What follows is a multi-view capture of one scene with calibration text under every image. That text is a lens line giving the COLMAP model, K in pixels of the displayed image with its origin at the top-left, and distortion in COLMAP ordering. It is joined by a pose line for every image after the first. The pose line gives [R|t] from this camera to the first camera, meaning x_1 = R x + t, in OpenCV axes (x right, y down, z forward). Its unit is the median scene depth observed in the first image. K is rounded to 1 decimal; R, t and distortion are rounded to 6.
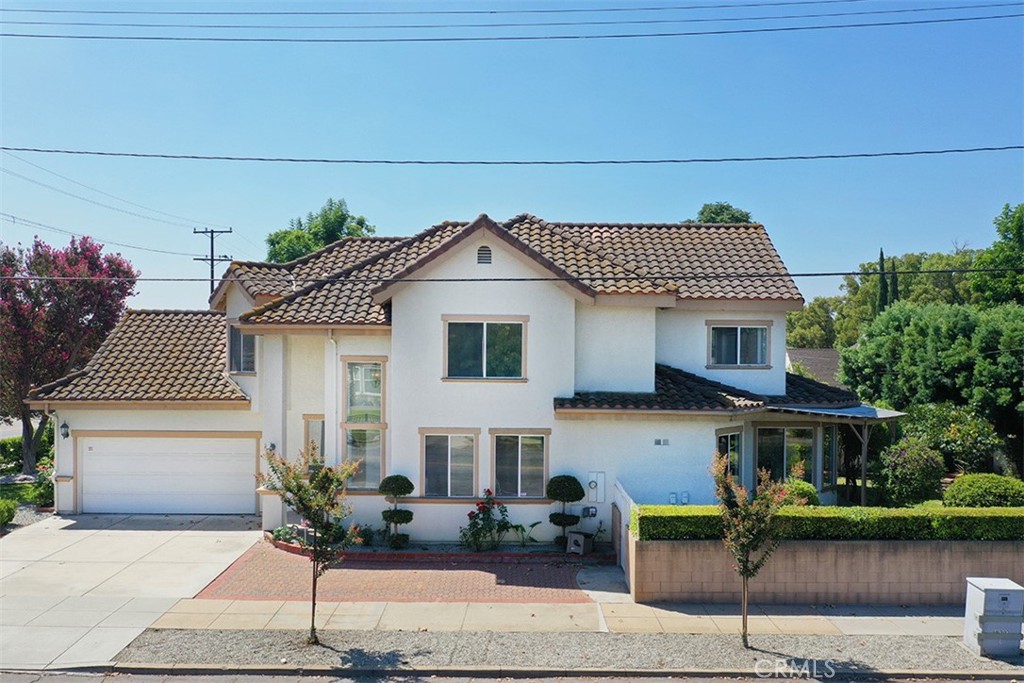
lens RADIAL K [[784.5, 0, 522.0], [0, 784.5, 342.2], [0, 0, 1]] dist [0.001203, -0.001365]
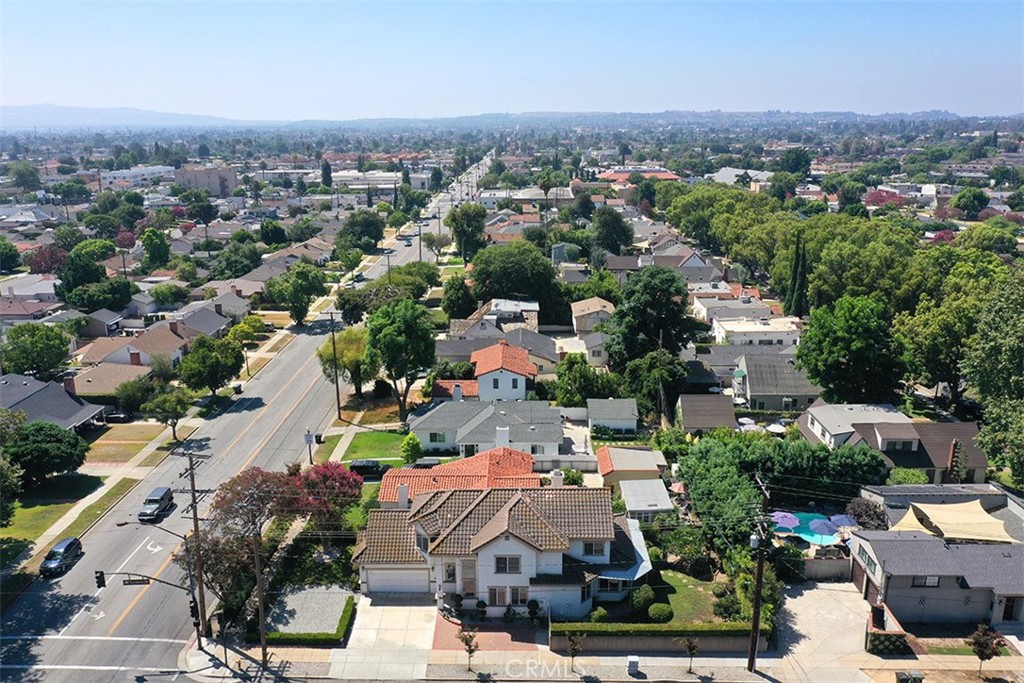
lens RADIAL K [[770.1, 0, 512.0], [0, 770.1, 341.5], [0, 0, 1]] dist [-0.001014, 0.000940]
pose [[0.999316, -0.009324, -0.035791, 0.090108], [0.018444, 0.964424, 0.263715, -1.679720], [0.032059, -0.264194, 0.963936, -1.757721]]
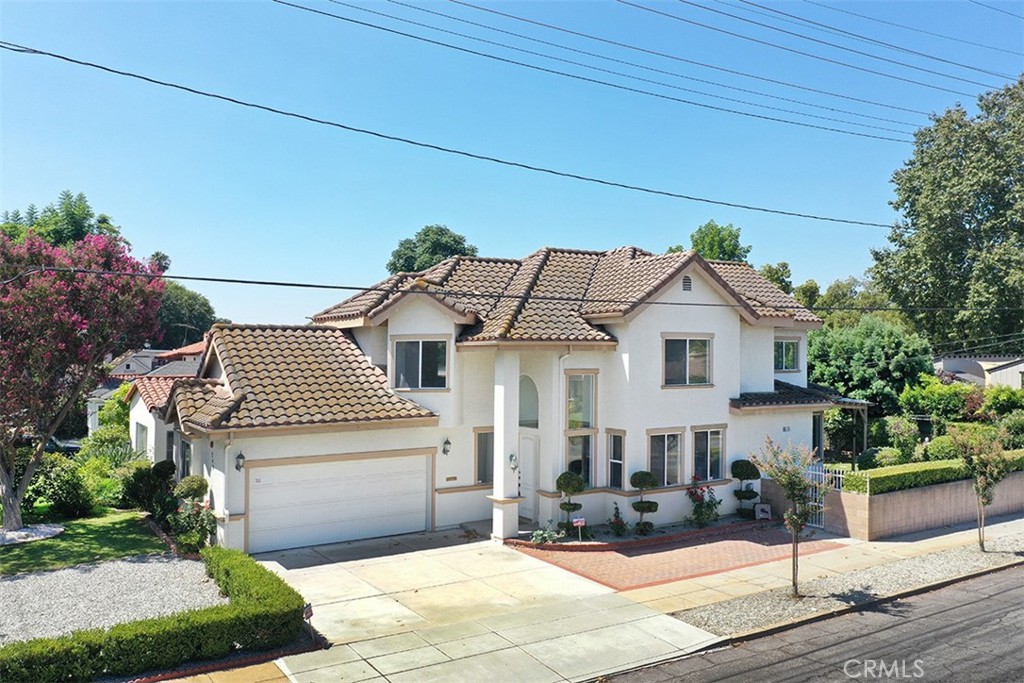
lens RADIAL K [[770.1, 0, 512.0], [0, 770.1, 341.5], [0, 0, 1]] dist [-0.001014, 0.000940]
pose [[0.861641, -0.004005, 0.507503, -0.885326], [0.012171, 0.999844, -0.012773, -0.009361], [-0.507373, 0.017183, 0.861555, 0.114222]]
